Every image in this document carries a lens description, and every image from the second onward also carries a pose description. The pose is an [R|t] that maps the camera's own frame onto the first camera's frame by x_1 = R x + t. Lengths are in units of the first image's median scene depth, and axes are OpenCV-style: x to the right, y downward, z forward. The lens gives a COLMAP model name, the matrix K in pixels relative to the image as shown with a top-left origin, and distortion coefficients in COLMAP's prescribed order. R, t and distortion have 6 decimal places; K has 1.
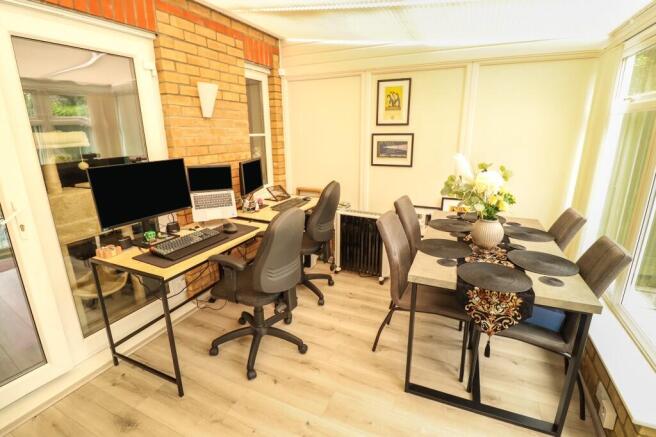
lens RADIAL K [[312.5, 0, 328.0], [0, 312.5, 218.5], [0, 0, 1]] dist [-0.000023, -0.000258]
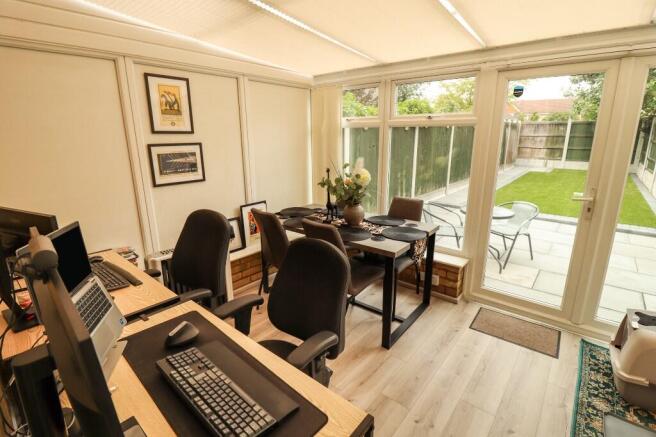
lens RADIAL K [[316.3, 0, 328.0], [0, 316.3, 218.5], [0, 0, 1]] dist [0.000153, -0.019139]
pose [[0.257287, -0.240814, 0.935848, -0.510862], [0.265721, 0.948749, 0.171081, -0.127031], [-0.929084, 0.204657, 0.308090, 0.436567]]
